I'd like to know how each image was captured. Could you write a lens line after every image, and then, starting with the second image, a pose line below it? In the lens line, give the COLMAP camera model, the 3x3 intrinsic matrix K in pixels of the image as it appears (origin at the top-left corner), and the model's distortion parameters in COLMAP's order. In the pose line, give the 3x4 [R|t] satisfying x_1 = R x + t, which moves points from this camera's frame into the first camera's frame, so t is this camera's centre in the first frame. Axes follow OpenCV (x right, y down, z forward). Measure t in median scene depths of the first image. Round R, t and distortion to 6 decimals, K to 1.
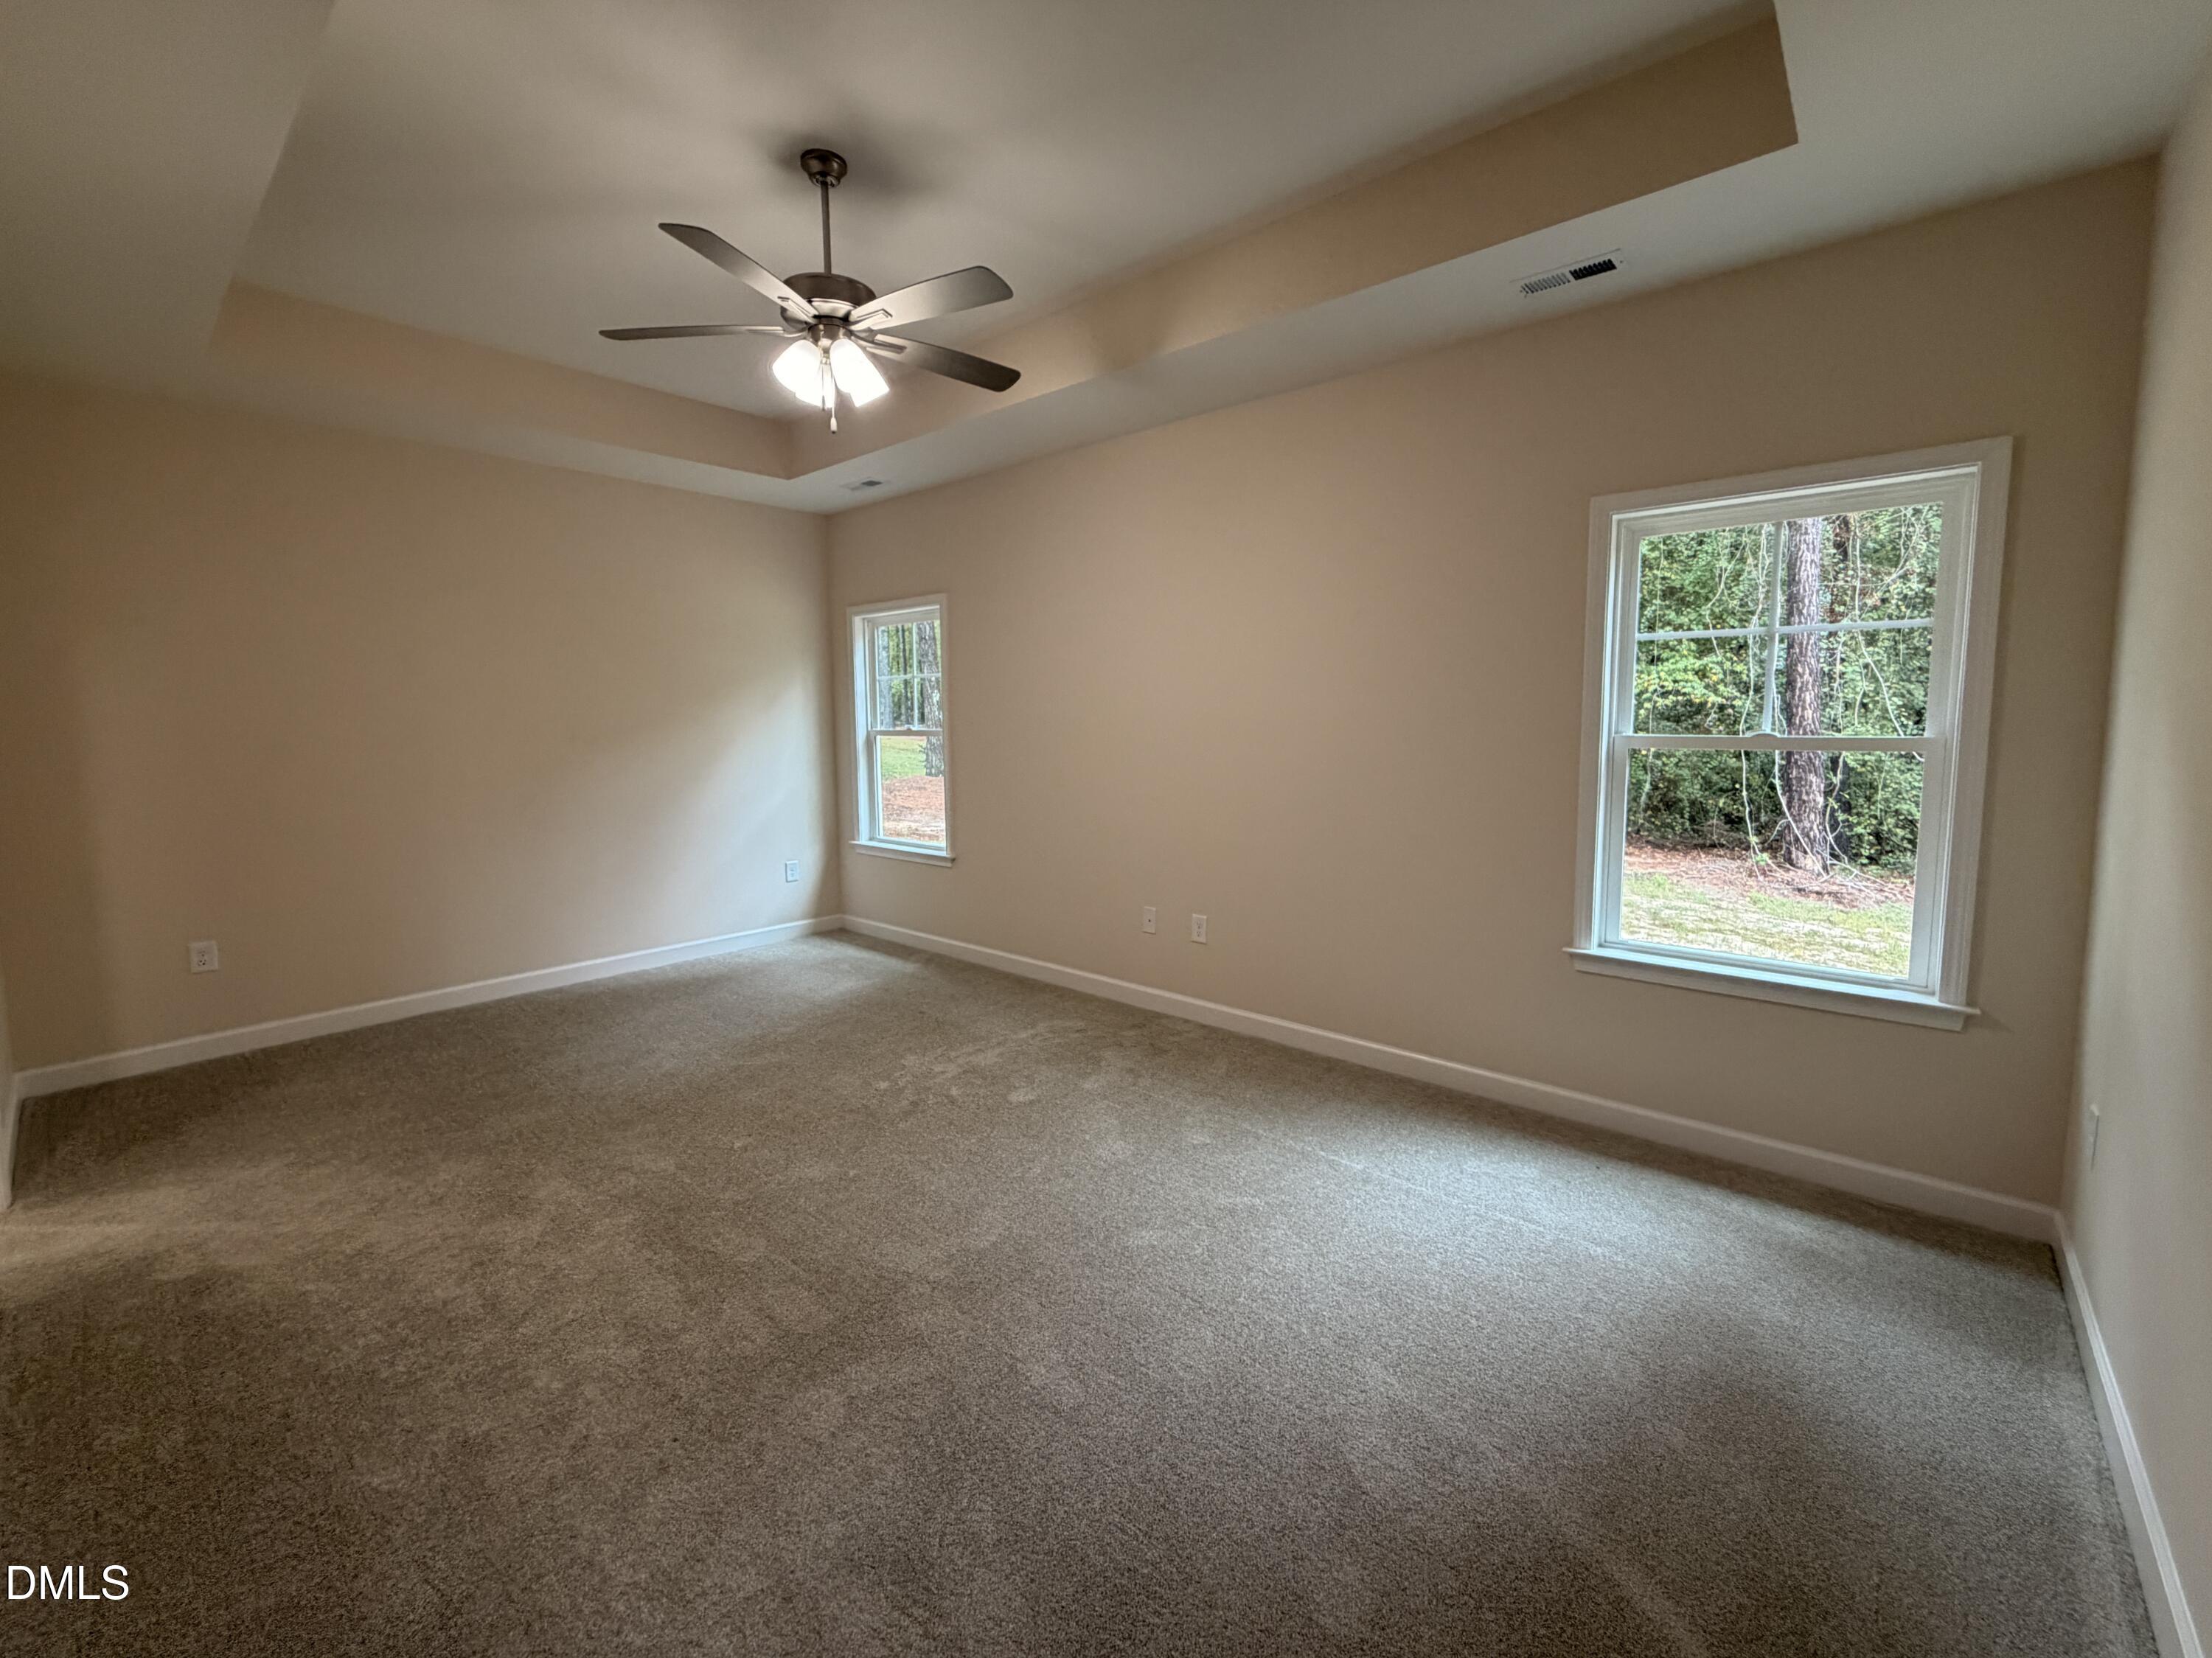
lens RADIAL K [[886.5, 0, 1140.4], [0, 886.5, 797.6], [0, 0, 1]] dist [0.000334, 0.000441]
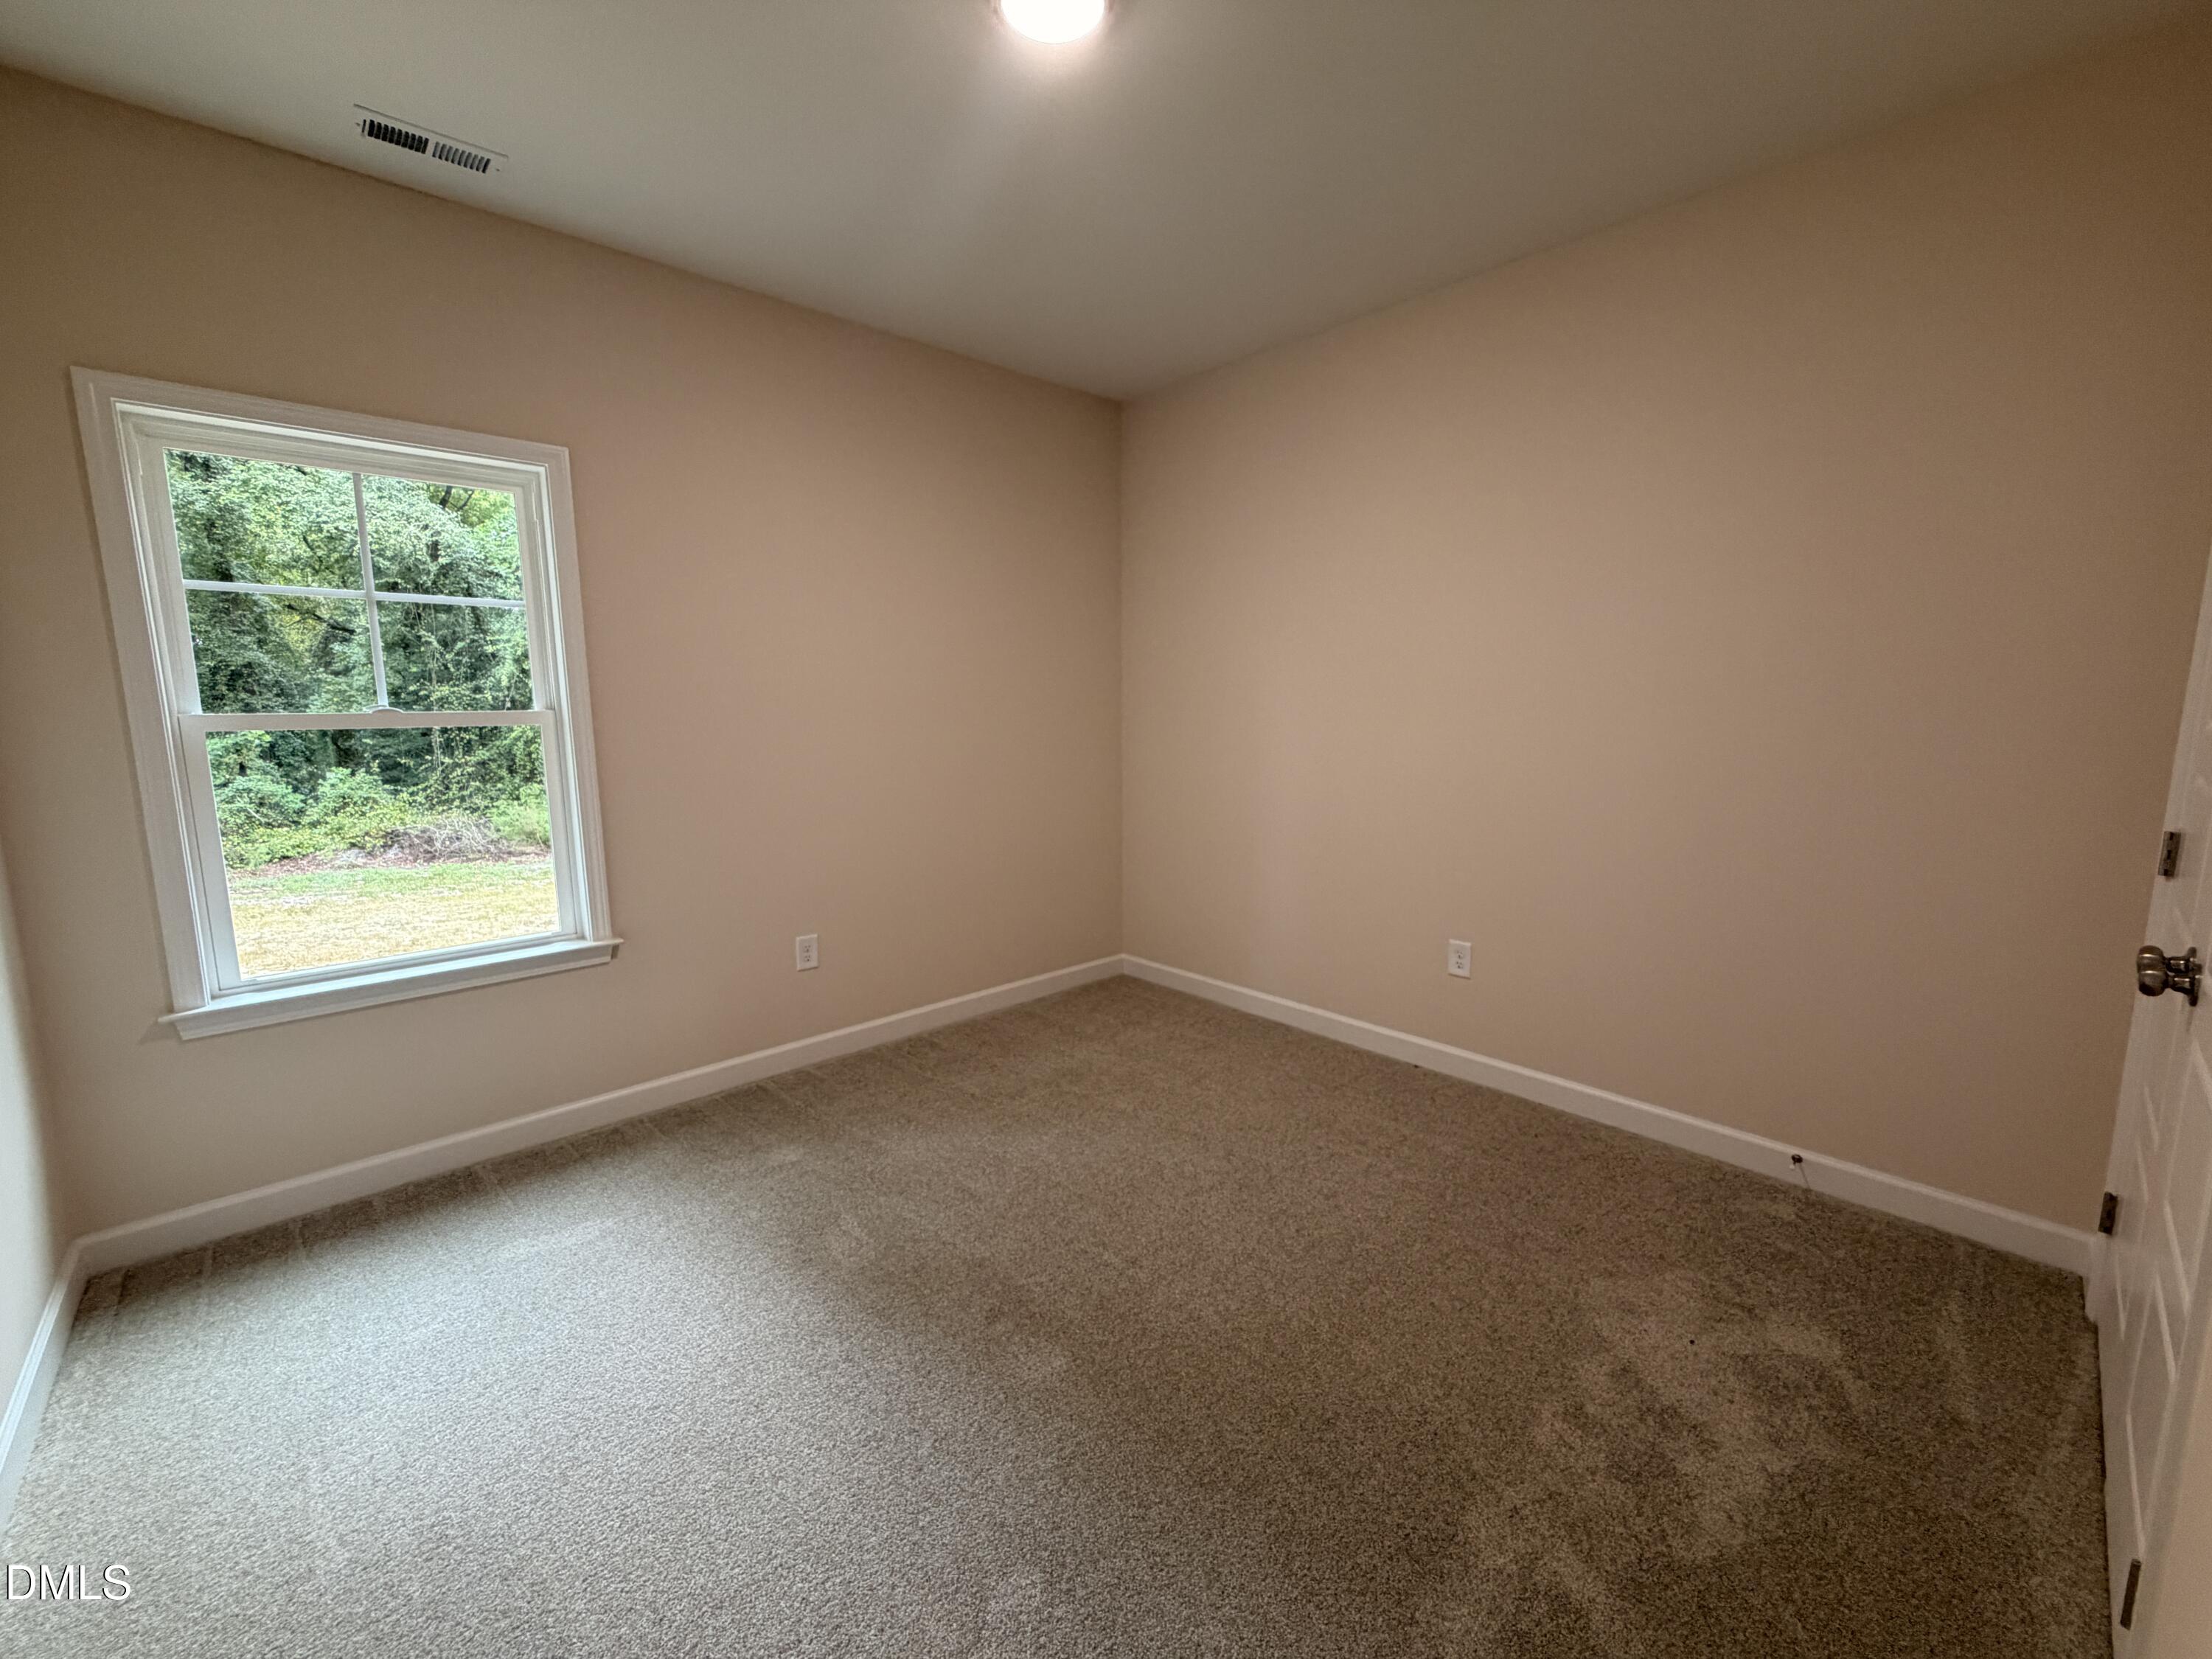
lens RADIAL K [[918.9, 0, 1150.6], [0, 918.9, 829.7], [0, 0, 1]] dist [-0.012272, 0.001330]
pose [[0.087546, -0.143421, 0.985782, -0.215056], [0.085046, 0.987045, 0.136052, -0.015224], [-0.992524, 0.071926, 0.098609, 0.178852]]
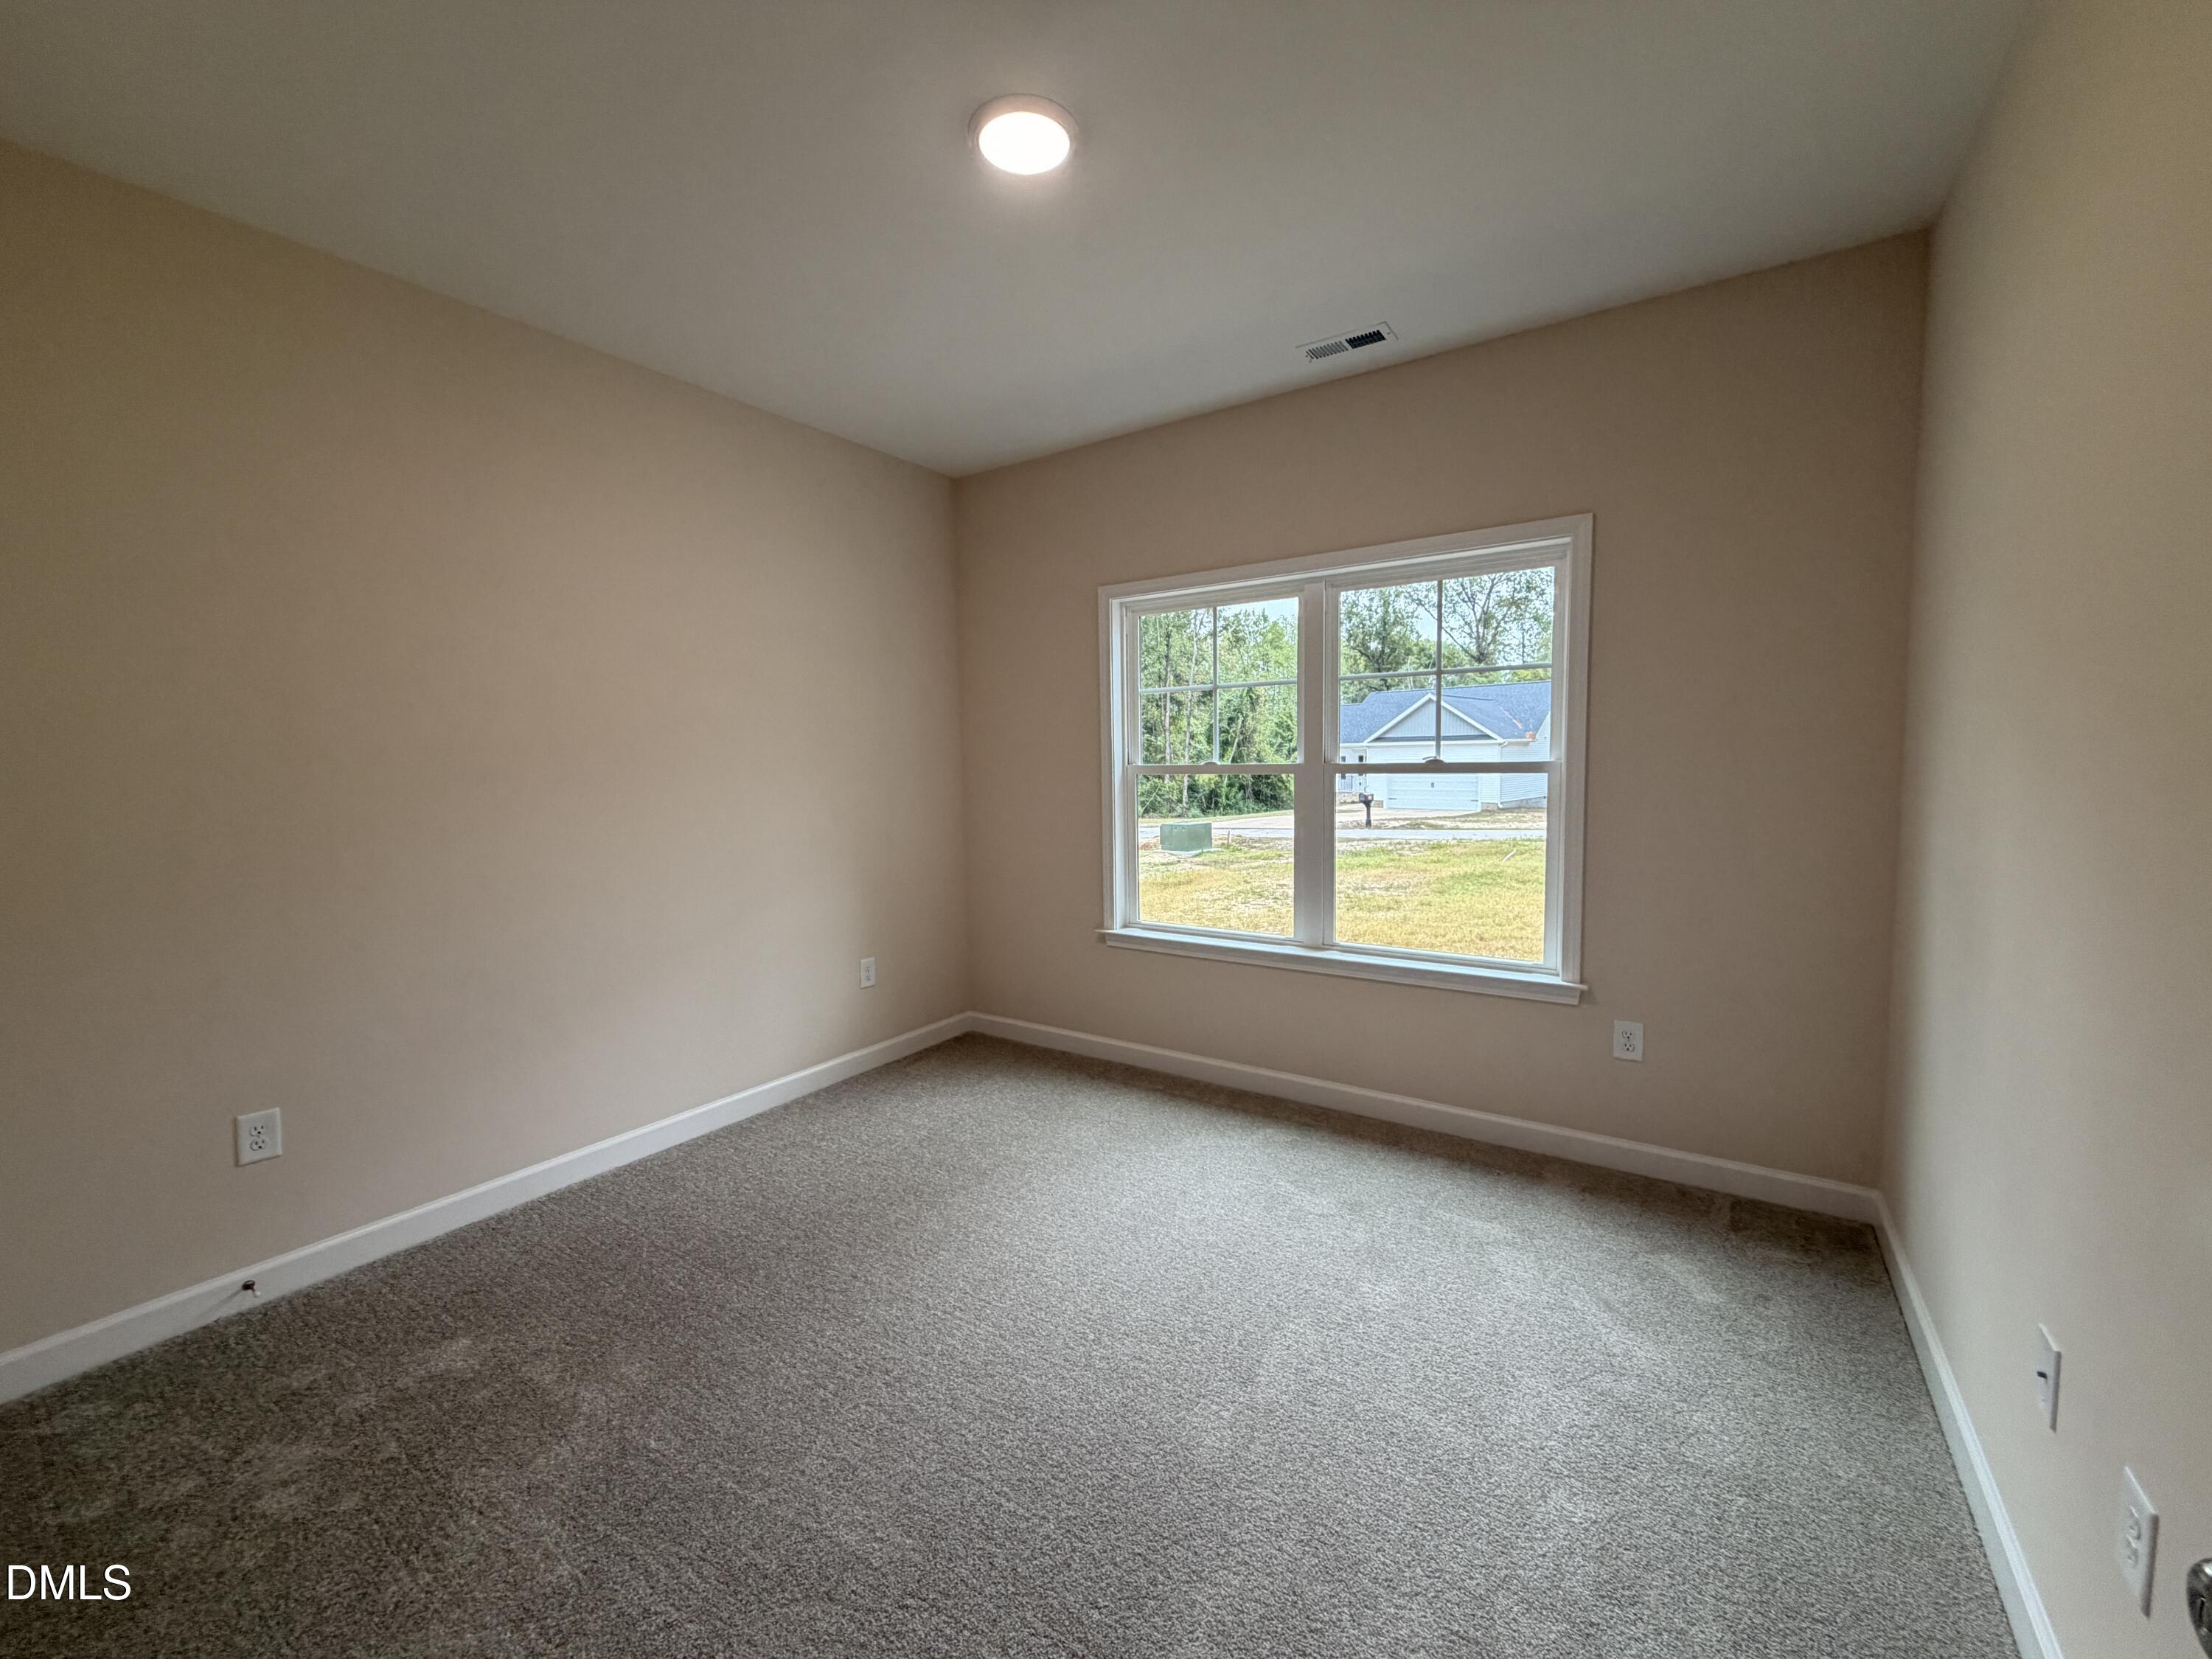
lens RADIAL K [[886.6, 0, 1100.4], [0, 886.6, 836.0], [0, 0, 1]] dist [0.000334, 0.000441]
pose [[0.996410, -0.025323, 0.080788, 0.213697], [0.025155, 0.999679, 0.003098, 0.015942], [-0.080841, -0.001055, 0.996726, -0.173320]]
